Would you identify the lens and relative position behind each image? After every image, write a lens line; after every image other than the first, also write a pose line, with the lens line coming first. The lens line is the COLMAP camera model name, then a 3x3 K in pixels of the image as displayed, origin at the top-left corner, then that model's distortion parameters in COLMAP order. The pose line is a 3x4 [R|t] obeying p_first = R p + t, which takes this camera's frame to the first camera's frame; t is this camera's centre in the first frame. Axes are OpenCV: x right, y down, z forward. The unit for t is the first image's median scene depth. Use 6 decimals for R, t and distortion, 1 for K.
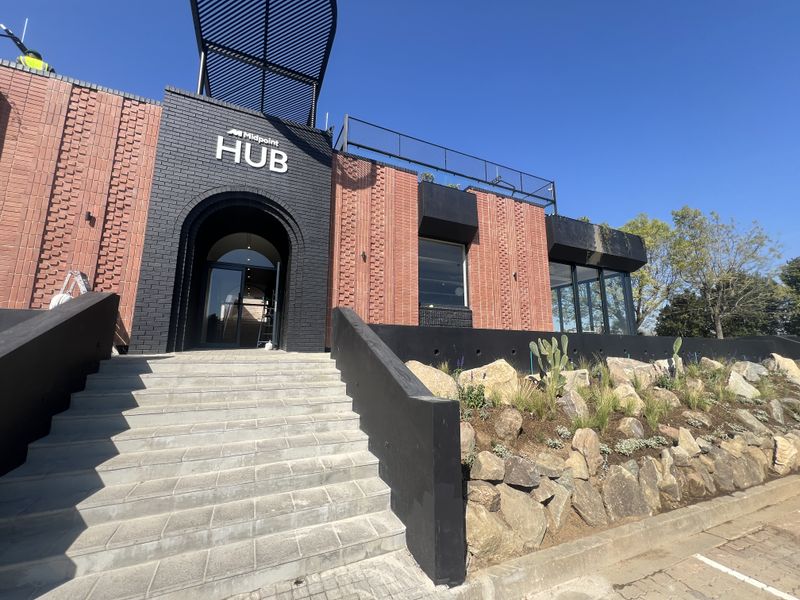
lens RADIAL K [[318.4, 0, 398.8], [0, 318.4, 300.6], [0, 0, 1]] dist [-0.000538, 0.000778]
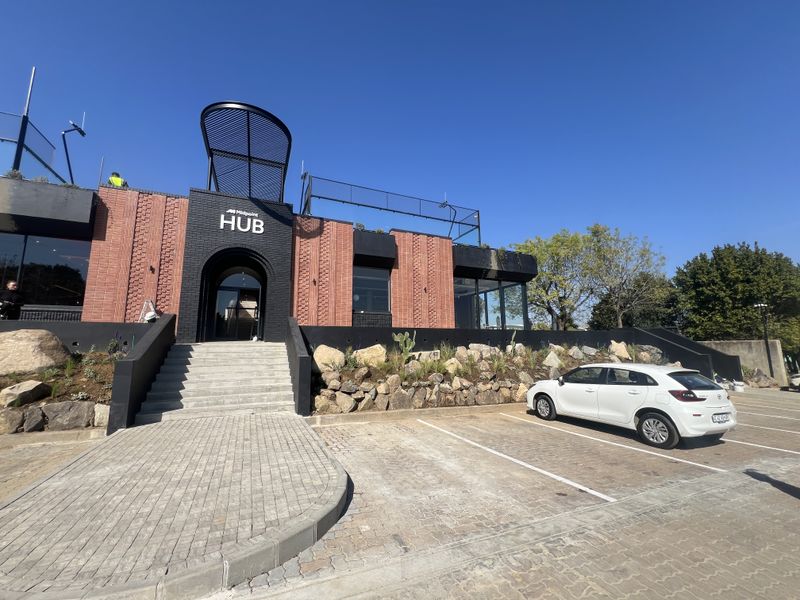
lens RADIAL K [[318.4, 0, 399.2], [0, 318.4, 300.6], [0, 0, 1]] dist [-0.000538, 0.000778]
pose [[0.999891, -0.012963, -0.007099, 0.345494], [0.013091, 0.999749, 0.018191, -0.073979], [0.006861, -0.018282, 0.999809, -0.623131]]
